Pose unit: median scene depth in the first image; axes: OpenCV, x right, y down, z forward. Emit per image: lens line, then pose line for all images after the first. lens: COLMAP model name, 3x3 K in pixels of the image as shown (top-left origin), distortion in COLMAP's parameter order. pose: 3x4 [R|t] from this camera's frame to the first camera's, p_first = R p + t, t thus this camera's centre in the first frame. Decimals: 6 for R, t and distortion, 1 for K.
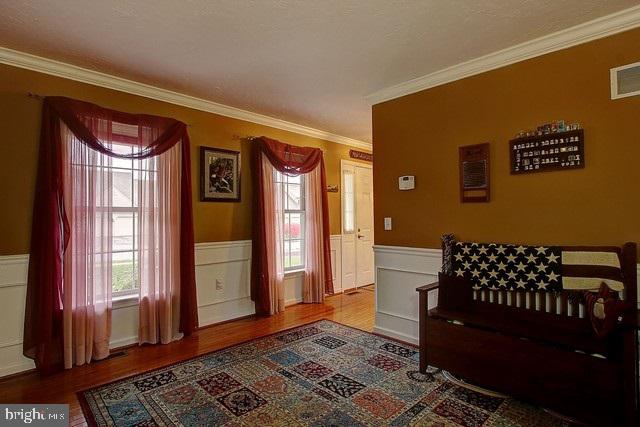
lens RADIAL K [[324.0, 0, 317.6], [0, 324.0, 211.9], [0, 0, 1]] dist [-0.006559, 0.001774]
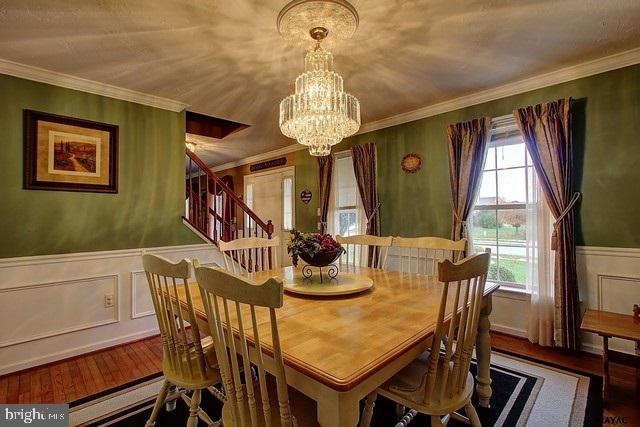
lens RADIAL K [[292.8, 0, 320.9], [0, 292.8, 214.0], [0, 0, 1]] dist [-0.012751, 0.001618]
pose [[-0.000787, -0.012715, -0.999919, 1.243587], [0.030506, 0.999453, -0.012733, 0.022696], [0.999534, -0.030513, -0.000399, 1.256005]]
